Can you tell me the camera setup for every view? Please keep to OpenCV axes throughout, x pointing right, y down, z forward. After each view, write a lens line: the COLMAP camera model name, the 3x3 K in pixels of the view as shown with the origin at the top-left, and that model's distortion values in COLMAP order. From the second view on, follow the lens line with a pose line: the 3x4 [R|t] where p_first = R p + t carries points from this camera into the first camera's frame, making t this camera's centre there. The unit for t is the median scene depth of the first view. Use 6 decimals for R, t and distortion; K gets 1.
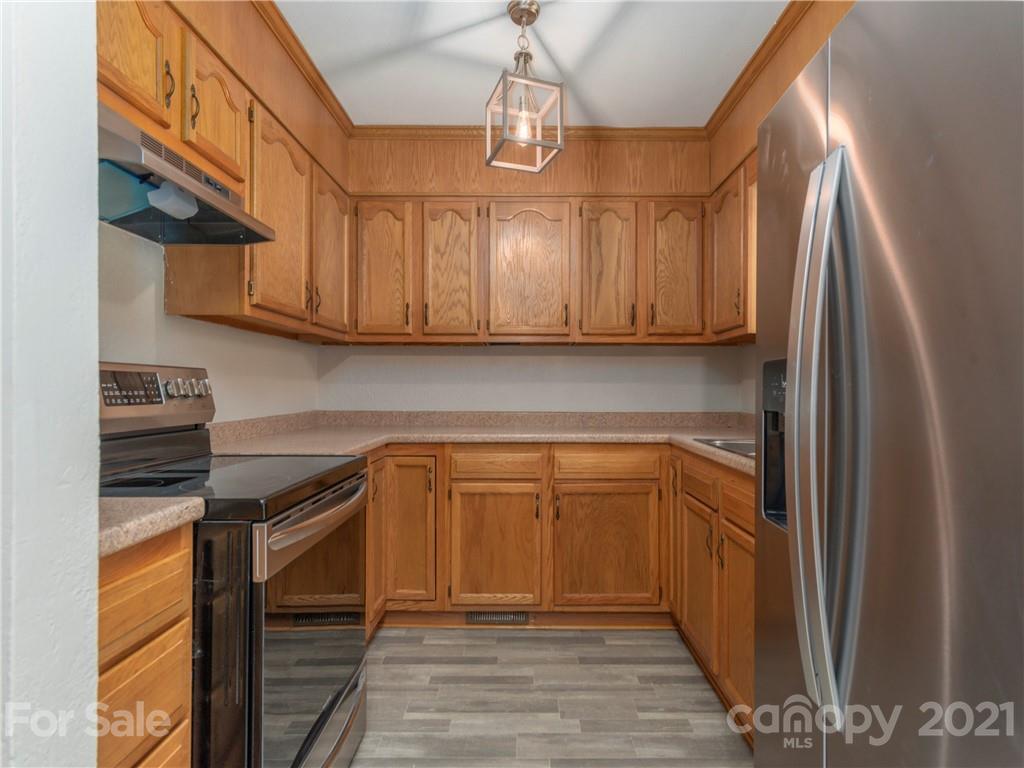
lens RADIAL K [[506.7, 0, 519.2], [0, 506.7, 385.9], [0, 0, 1]] dist [0.007229, -0.000192]
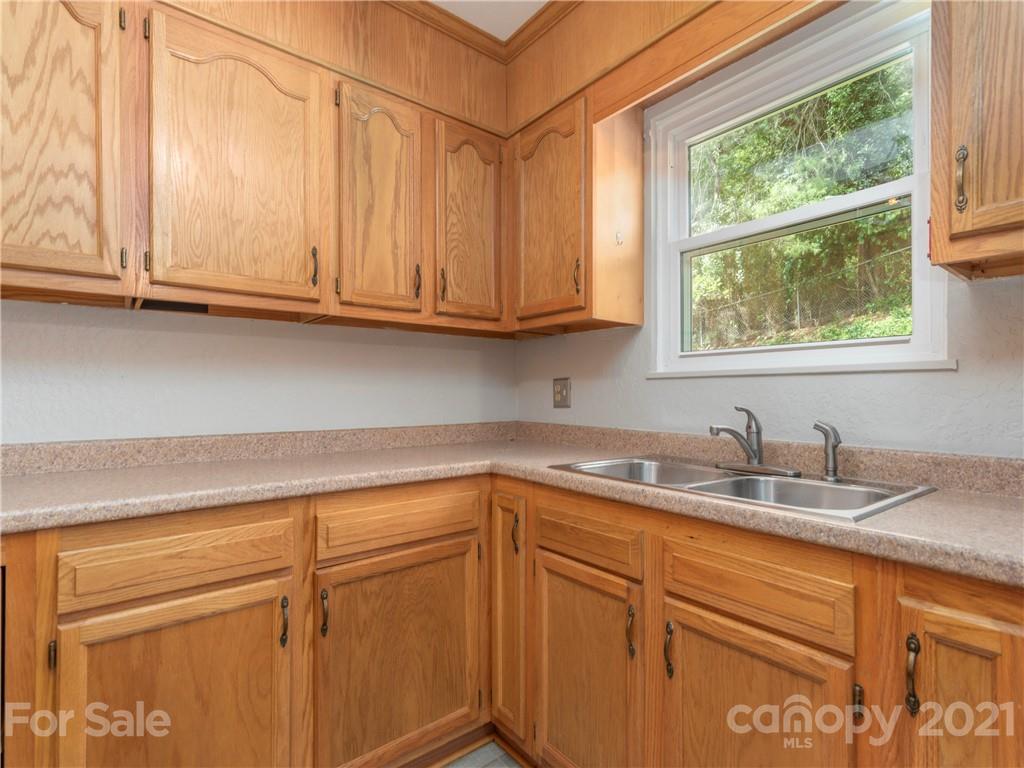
lens RADIAL K [[506.7, 0, 513.3], [0, 506.7, 390.9], [0, 0, 1]] dist [0.007229, -0.000192]
pose [[0.783163, -0.001148, 0.621815, -0.097006], [0.002004, 0.999998, -0.000677, 0.004290], [-0.621813, 0.001776, 0.783164, 0.431259]]
